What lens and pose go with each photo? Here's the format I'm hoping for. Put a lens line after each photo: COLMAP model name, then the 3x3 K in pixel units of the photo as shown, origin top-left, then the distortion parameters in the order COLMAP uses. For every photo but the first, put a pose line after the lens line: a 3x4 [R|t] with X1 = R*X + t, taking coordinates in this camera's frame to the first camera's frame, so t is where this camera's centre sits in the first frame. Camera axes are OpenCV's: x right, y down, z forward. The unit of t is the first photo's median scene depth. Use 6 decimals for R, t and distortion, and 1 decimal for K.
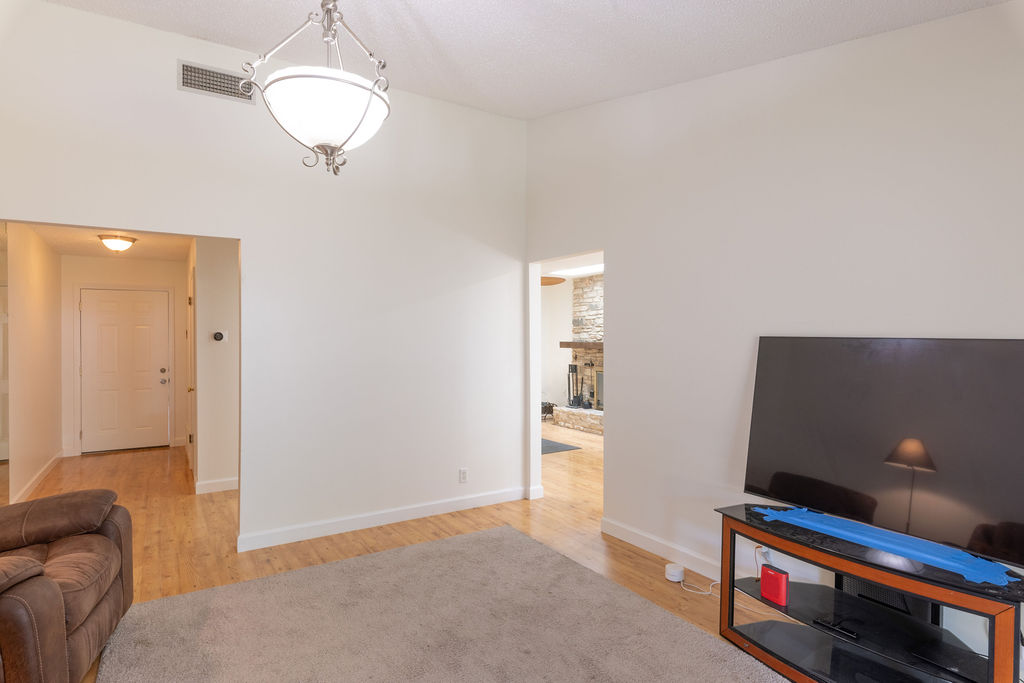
lens RADIAL K [[545.6, 0, 512.5], [0, 545.6, 343.6], [0, 0, 1]] dist [0.000993, -0.000013]
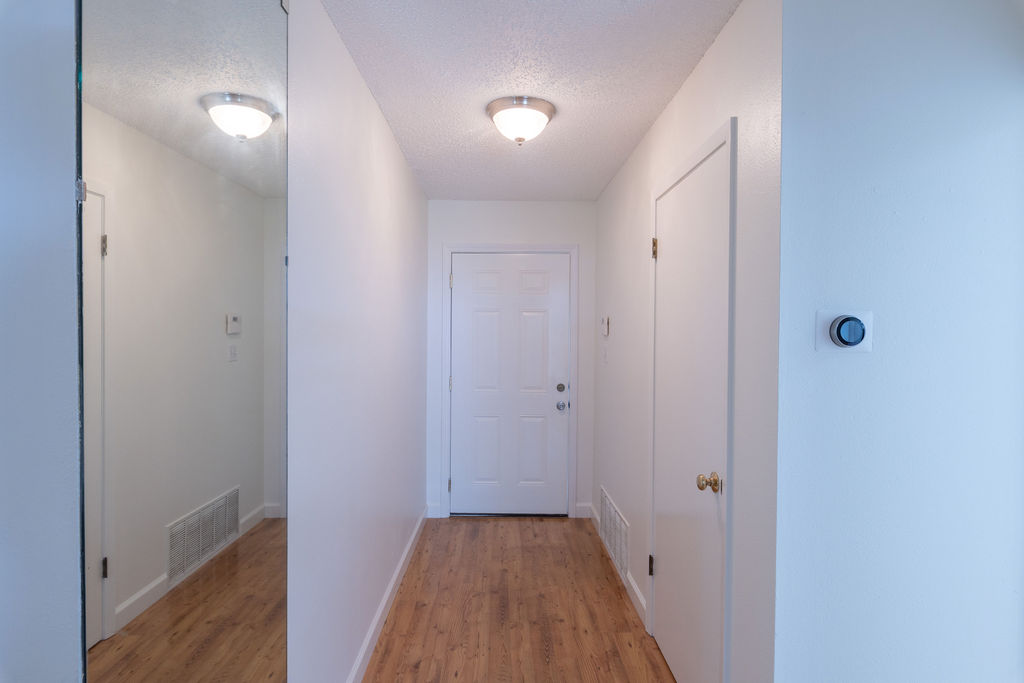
lens RADIAL K [[545.6, 0, 512.9], [0, 545.6, 342.7], [0, 0, 1]] dist [0.000993, -0.000013]
pose [[0.853414, 0.016212, -0.520982, -0.401361], [-0.011682, 0.999860, 0.011979, -0.005987], [0.521103, -0.004138, 0.853484, 0.498878]]
